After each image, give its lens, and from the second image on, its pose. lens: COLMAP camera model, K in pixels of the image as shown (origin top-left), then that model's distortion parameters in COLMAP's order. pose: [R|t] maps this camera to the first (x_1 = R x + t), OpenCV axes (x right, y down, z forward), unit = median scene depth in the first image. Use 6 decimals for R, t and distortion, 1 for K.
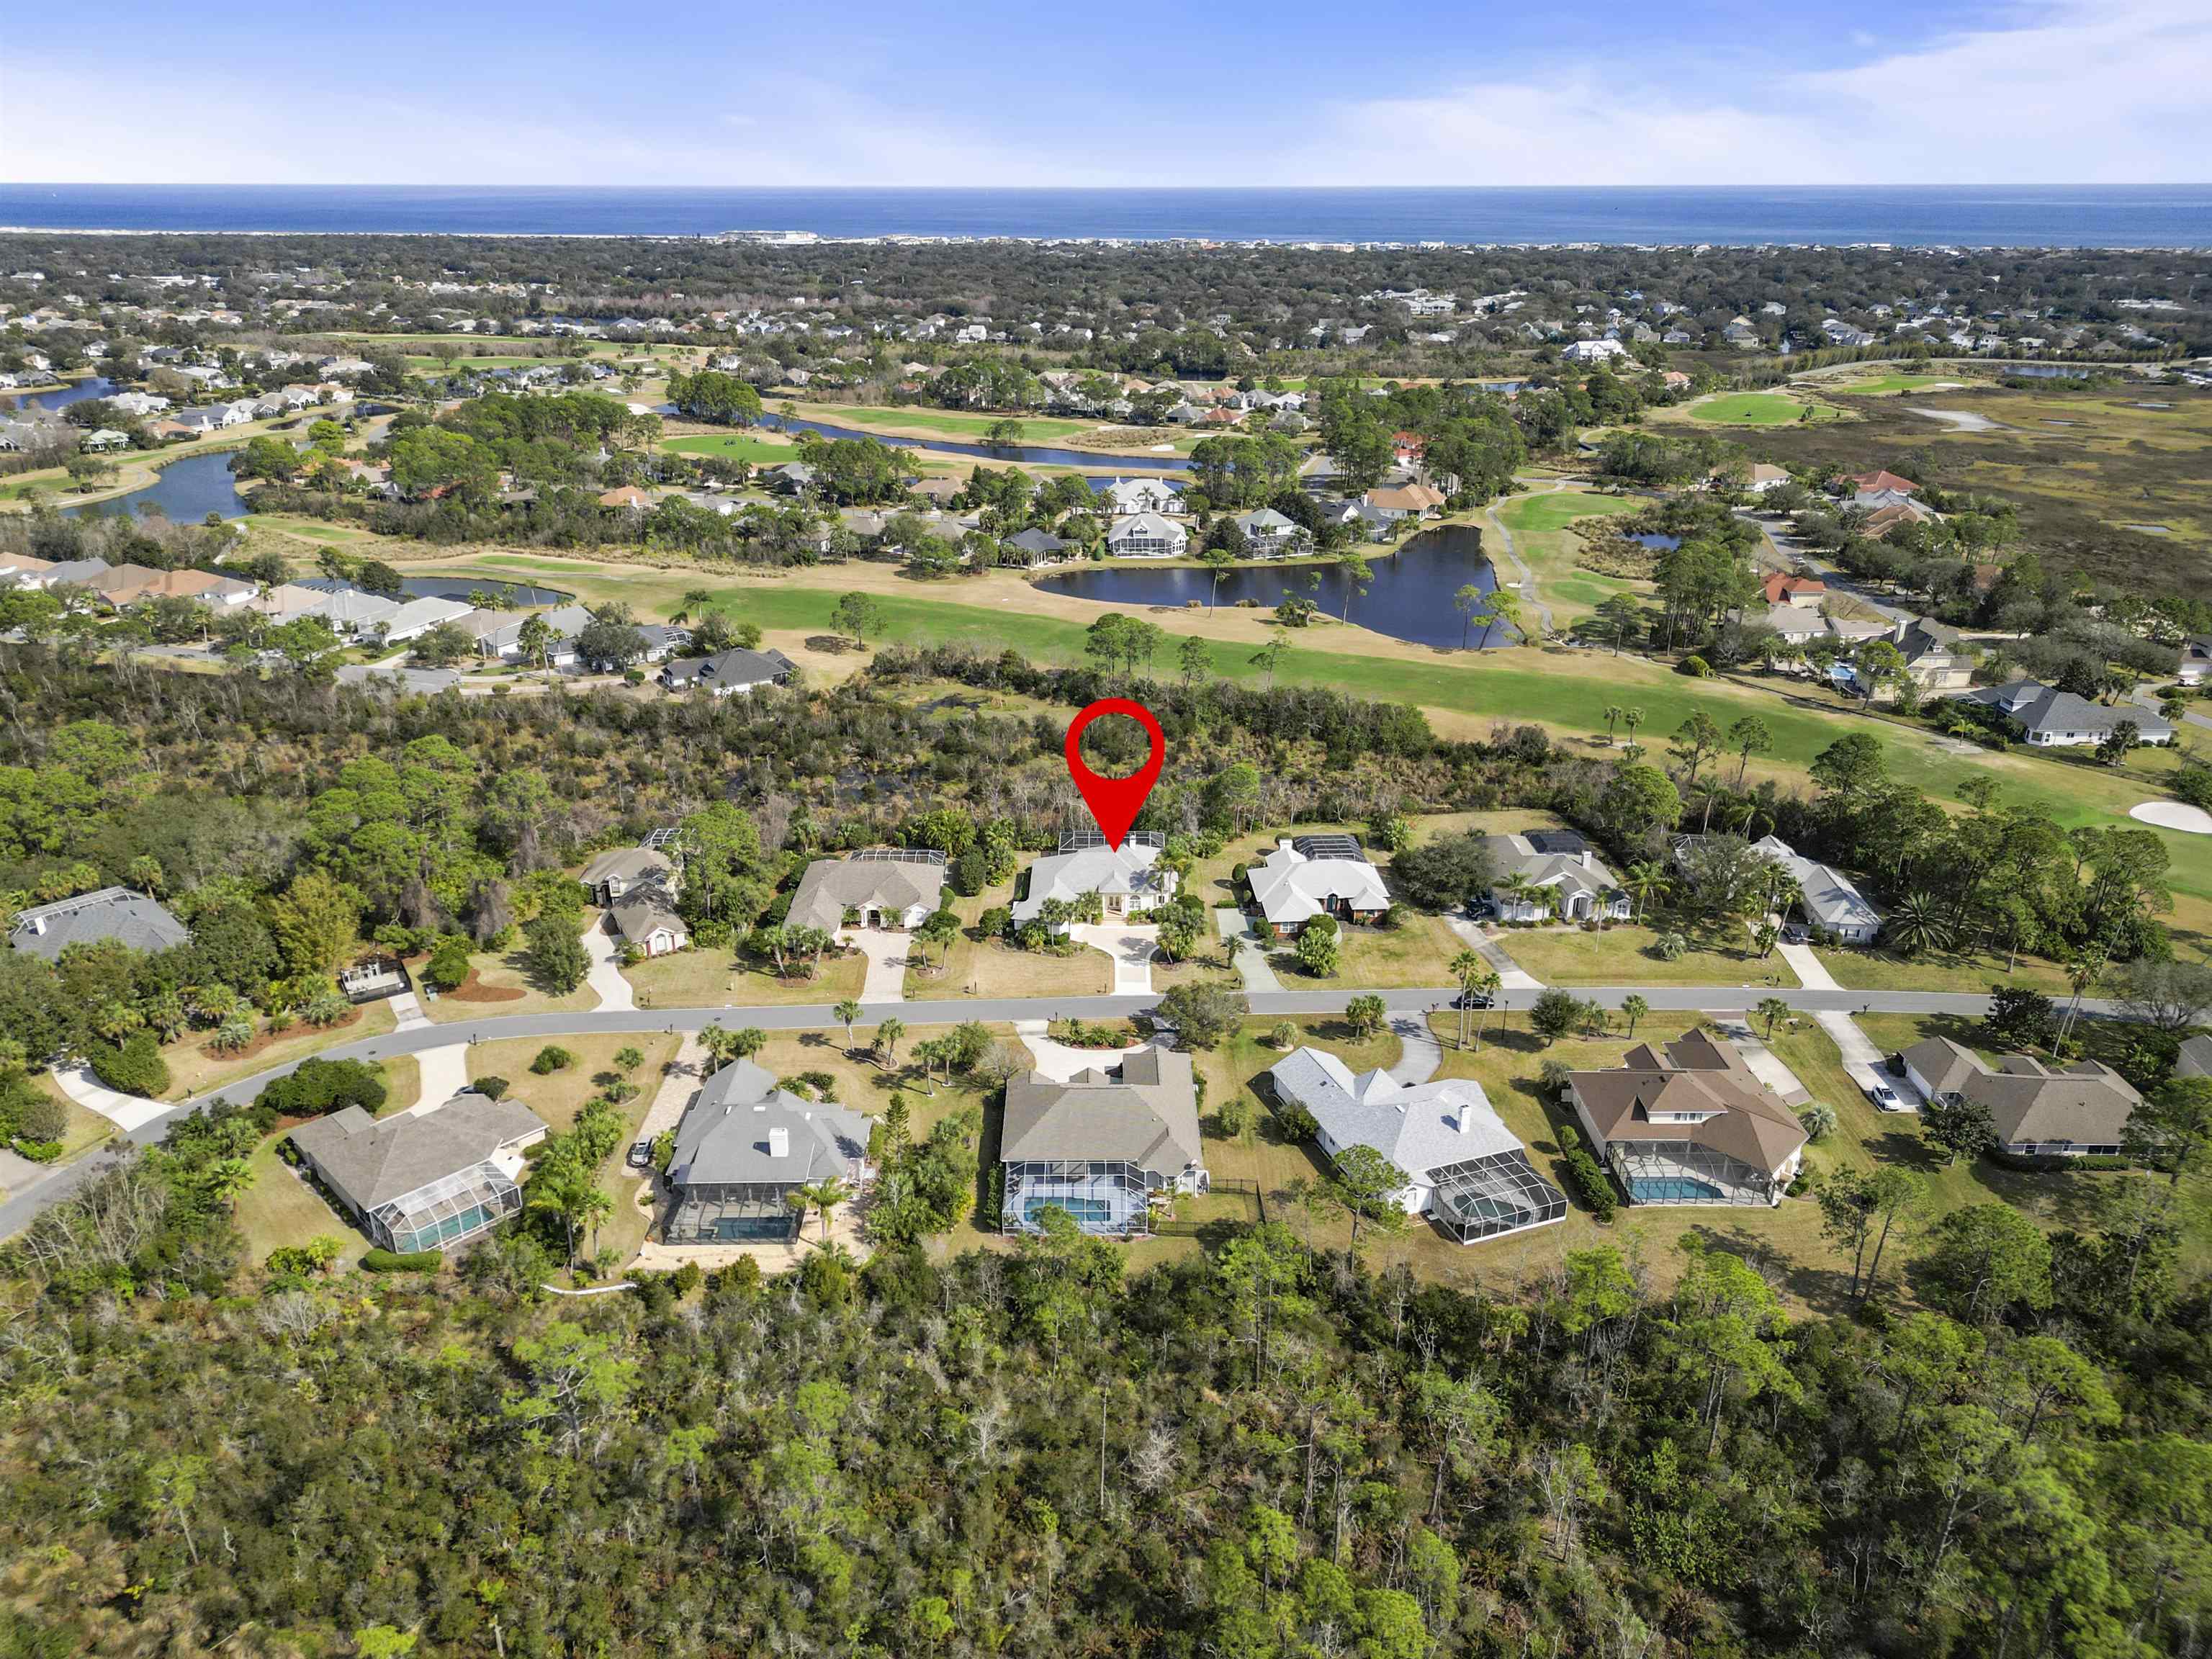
lens RADIAL K [[1556.0, 0, 1099.1], [0, 1556.0, 833.5], [0, 0, 1]] dist [0.060359, -0.053671]
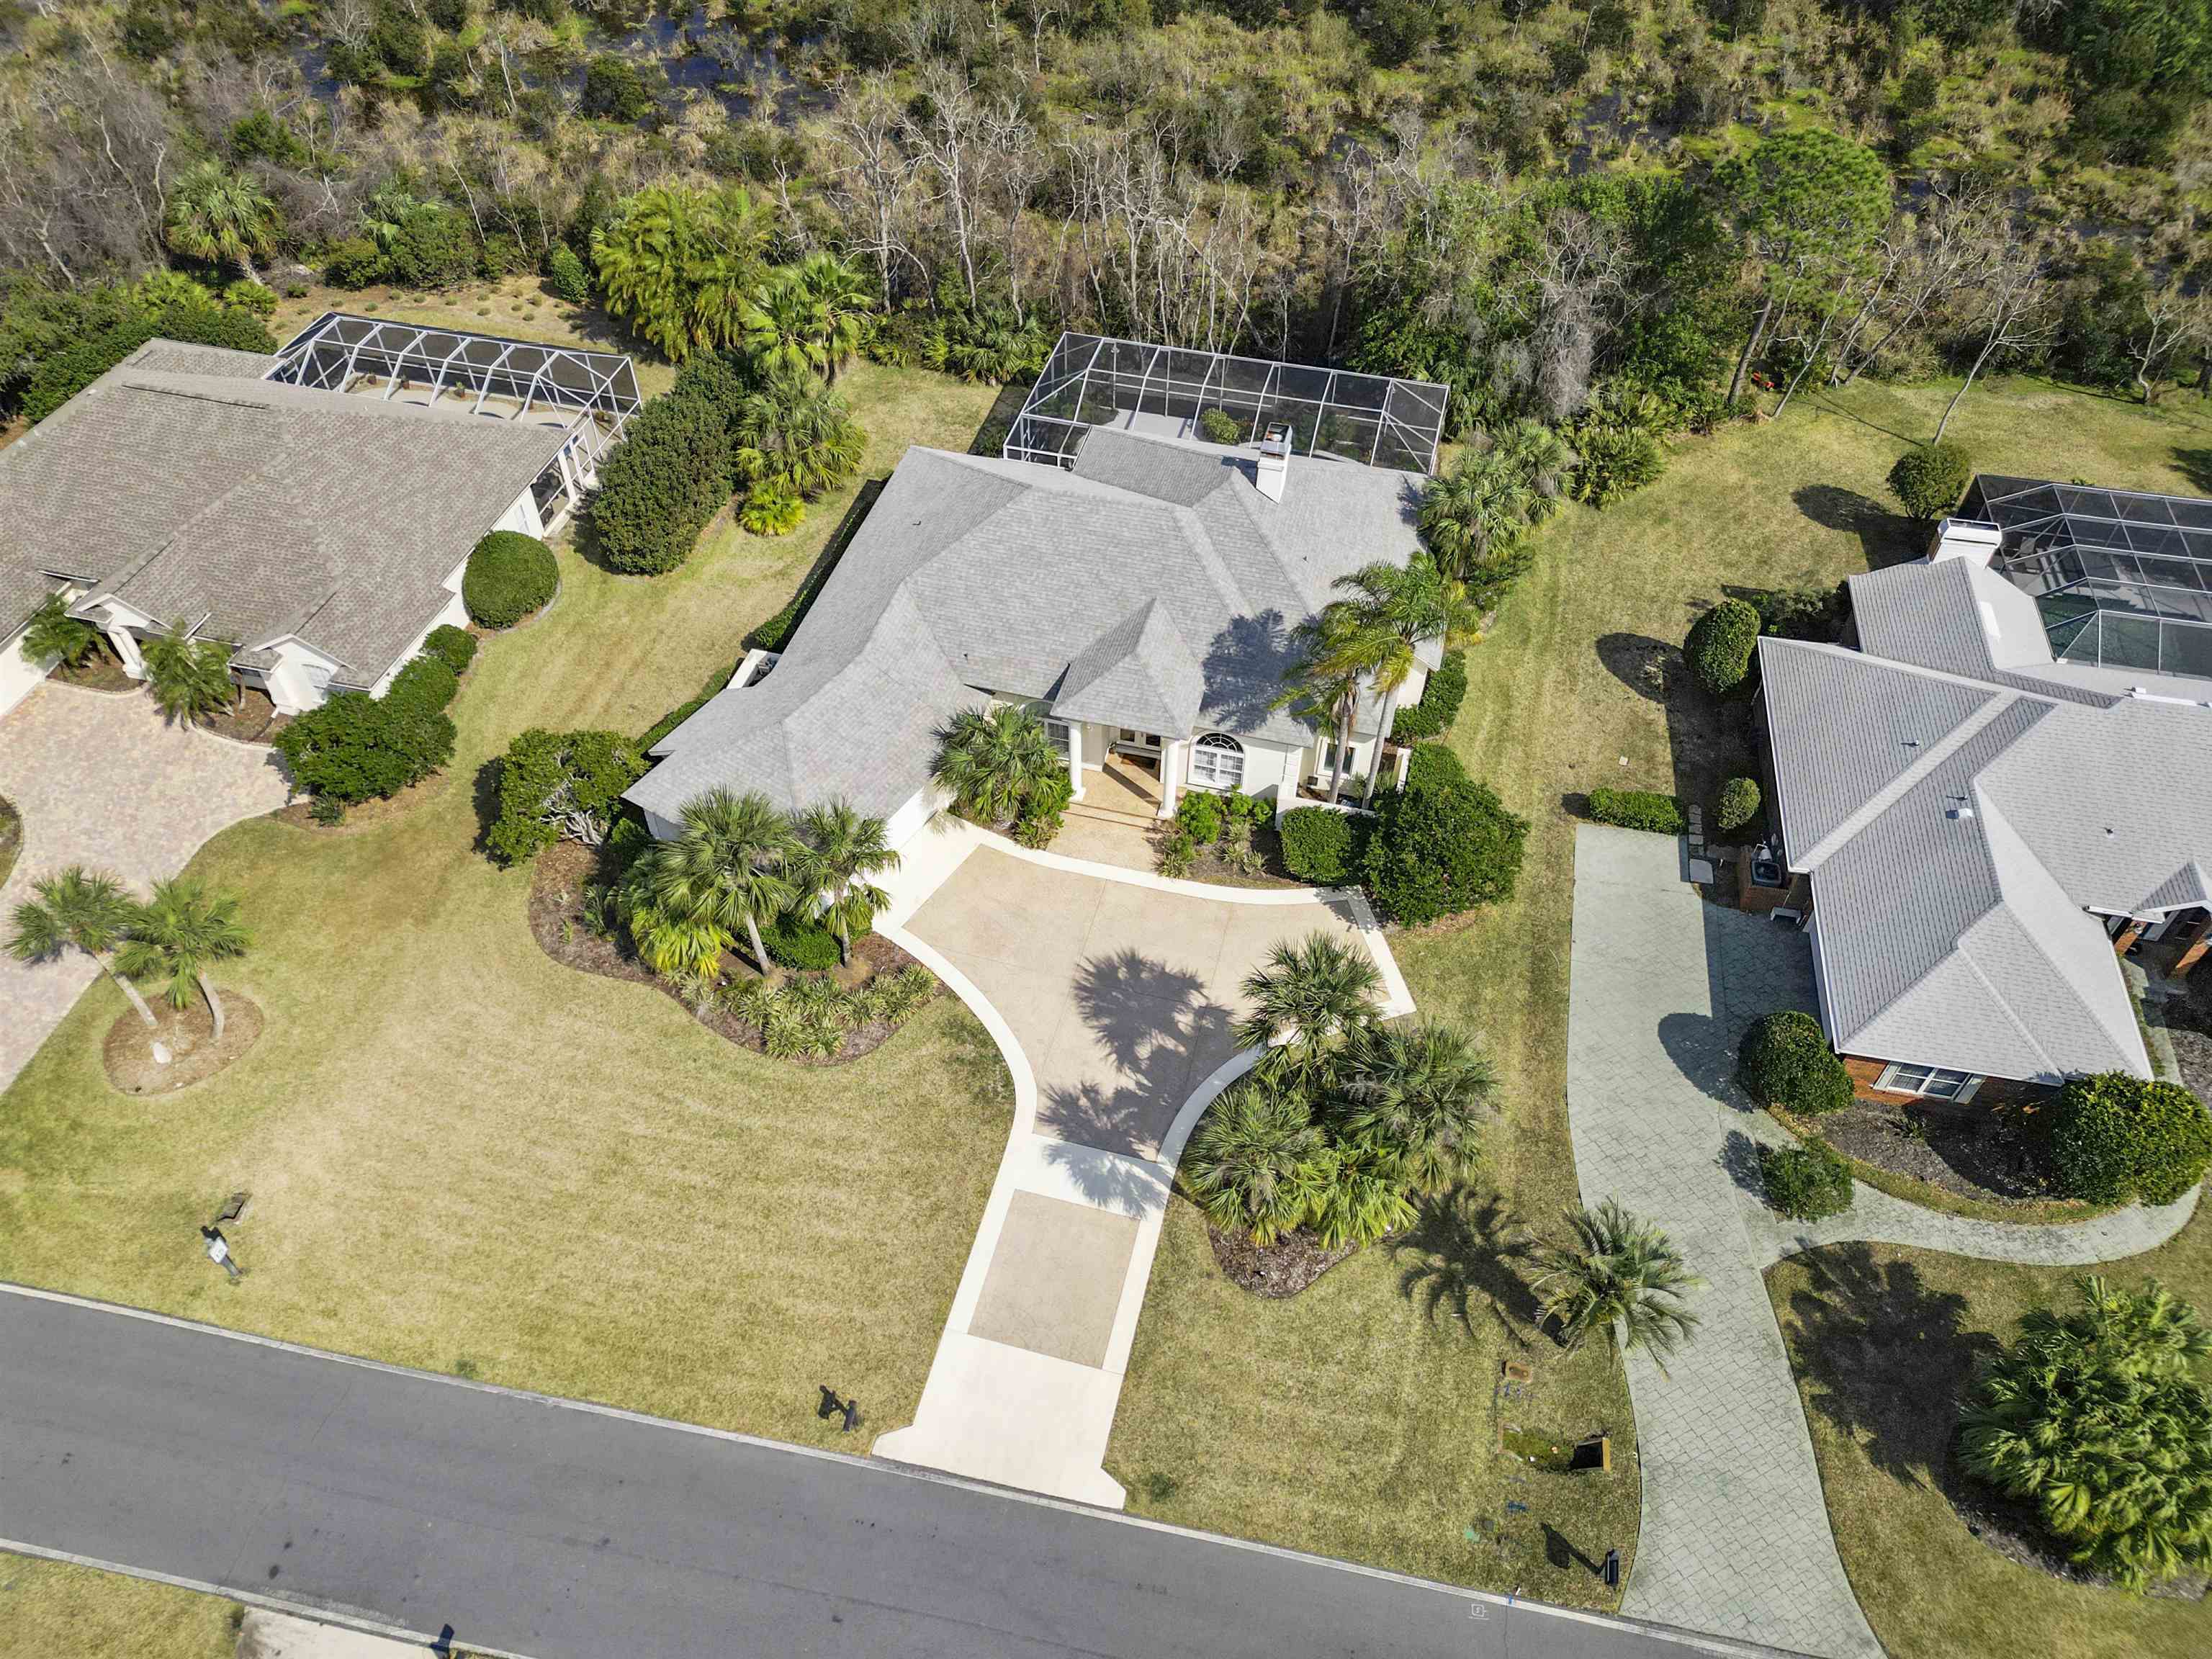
lens RADIAL K [[1532.2, 0, 1106.0], [0, 1532.2, 829.5], [0, 0, 1]] dist [0.047944, -0.037701]
pose [[0.969149, 0.186038, -0.161680, 0.044190], [-0.102760, 0.901214, 0.421015, -0.038131], [0.224034, -0.391412, 0.892528, 0.773351]]
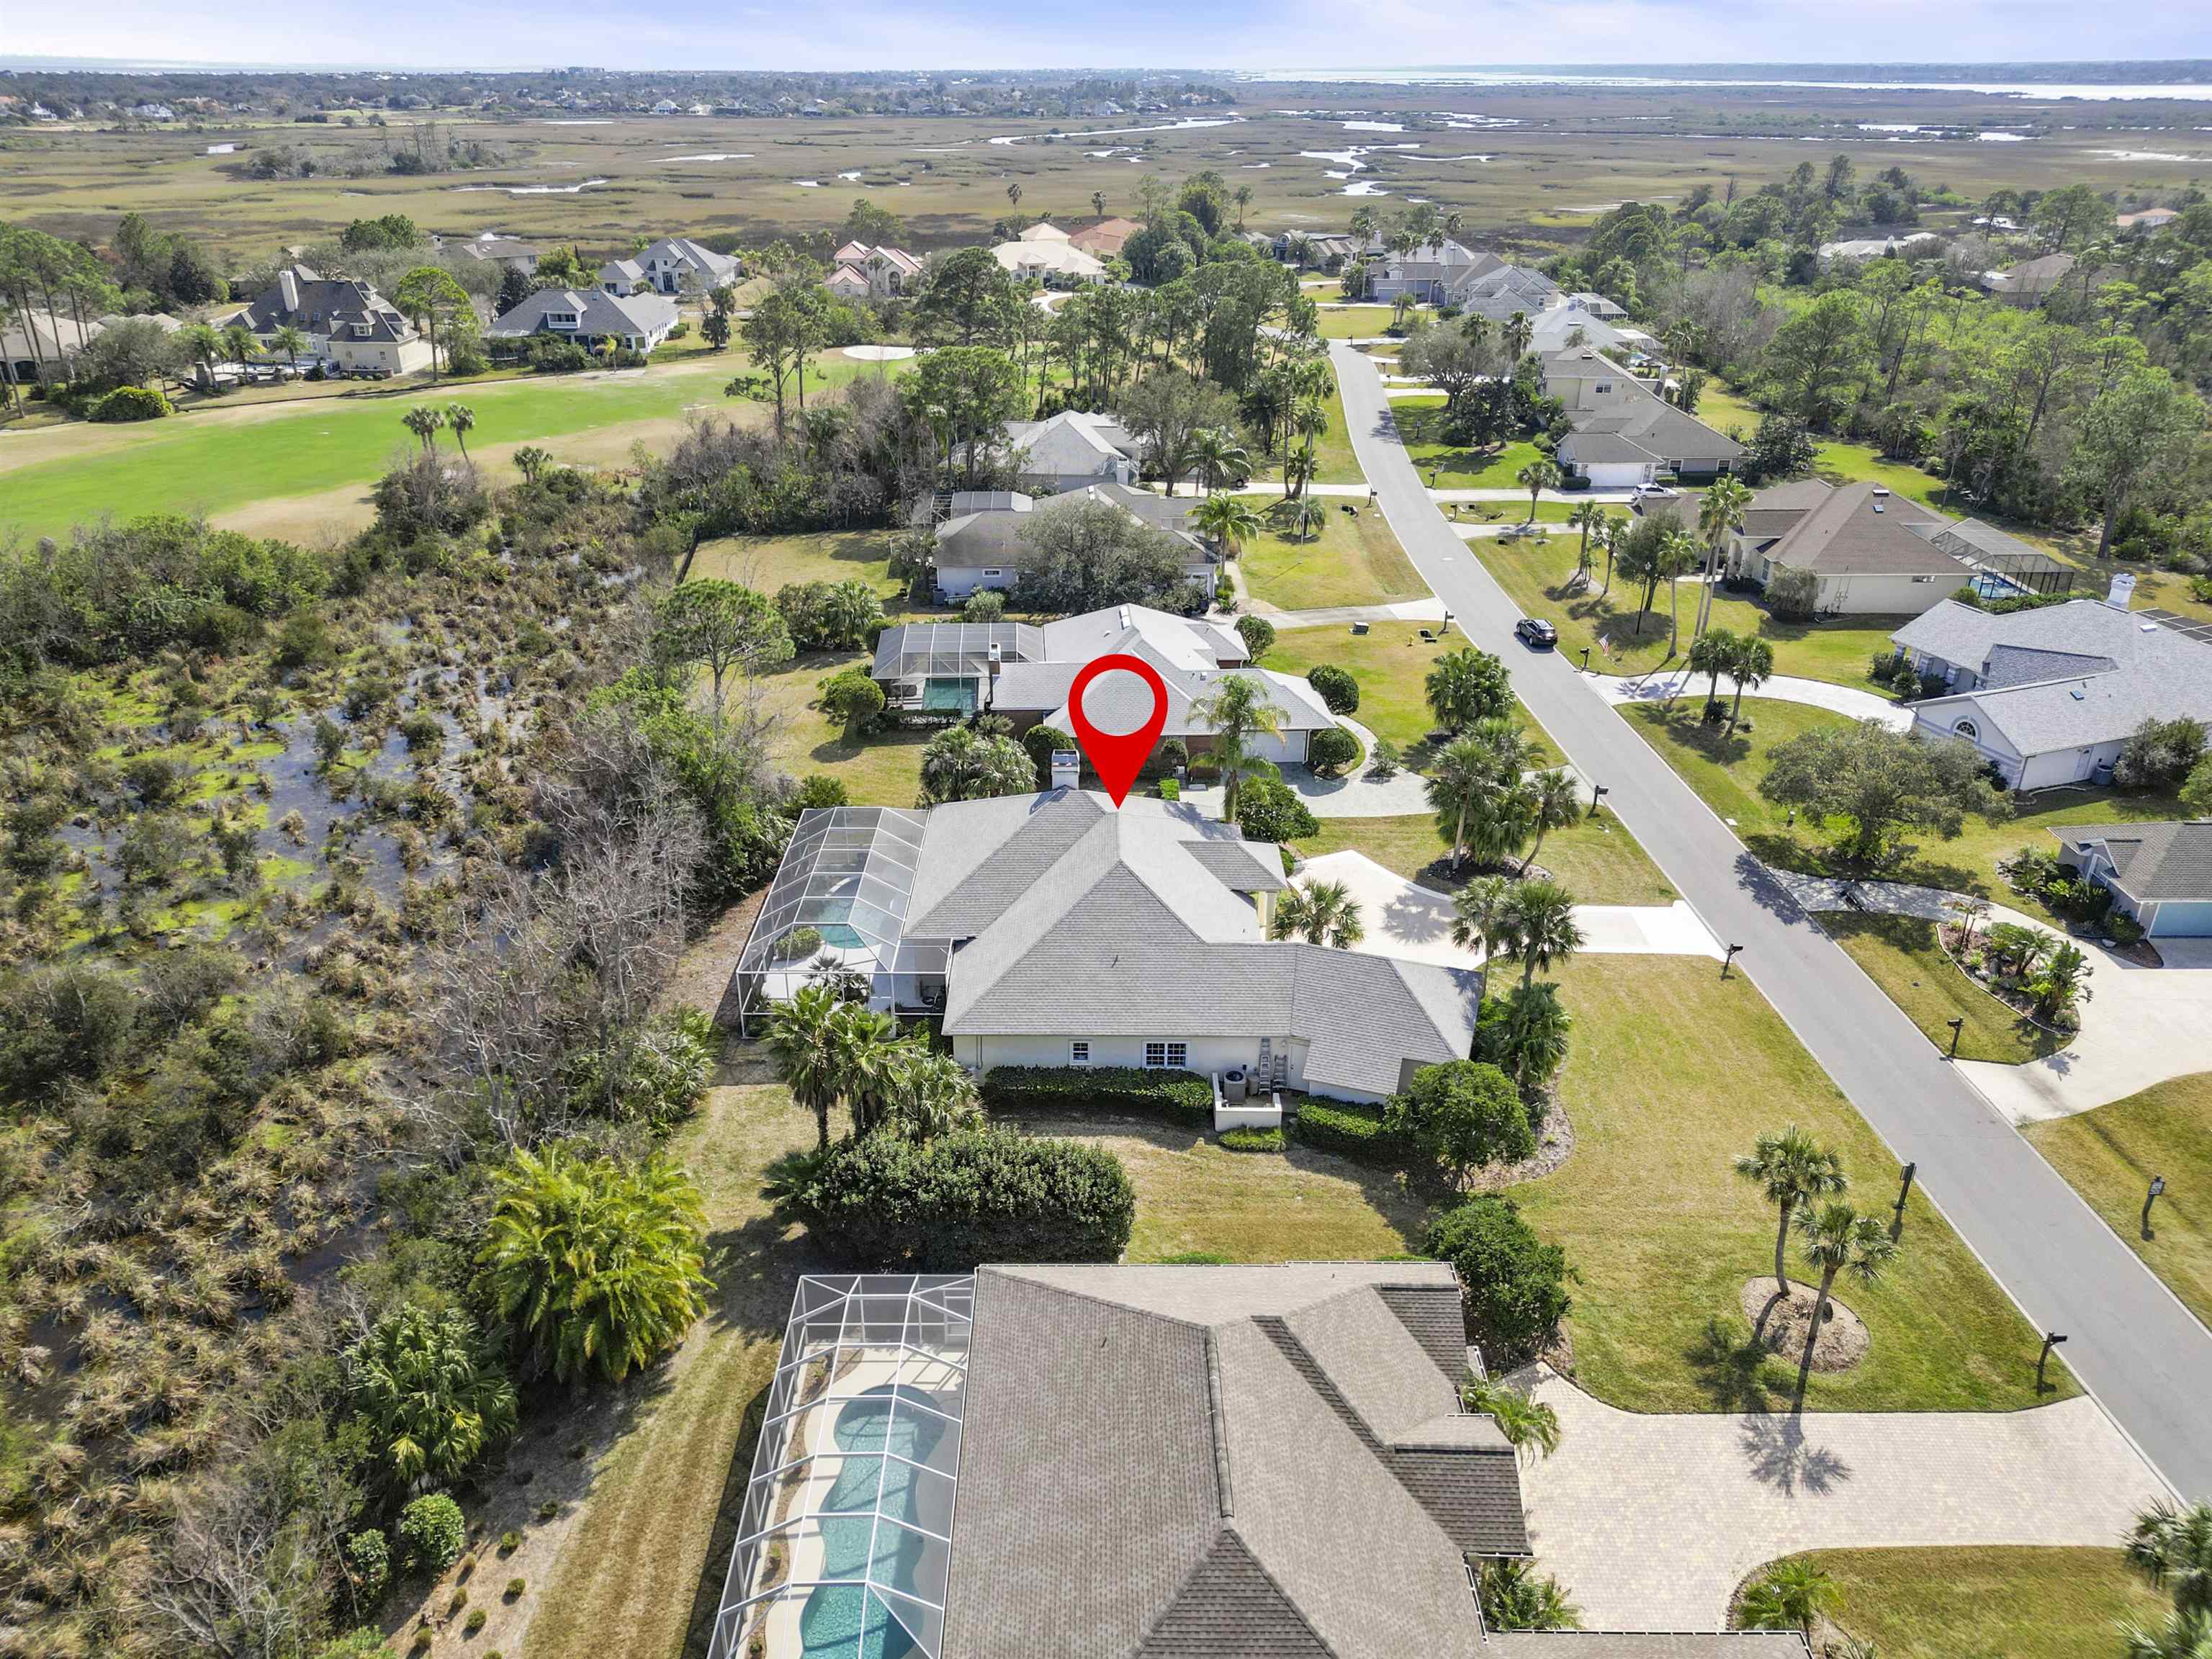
lens RADIAL K [[1532.2, 0, 1106.0], [0, 1532.2, 829.5], [0, 0, 1]] dist [0.047944, -0.037701]
pose [[-0.006951, -0.439915, 0.898013, -0.269659], [0.386911, 0.826906, 0.408076, -0.112355], [-0.922091, 0.350288, 0.164460, 0.944466]]
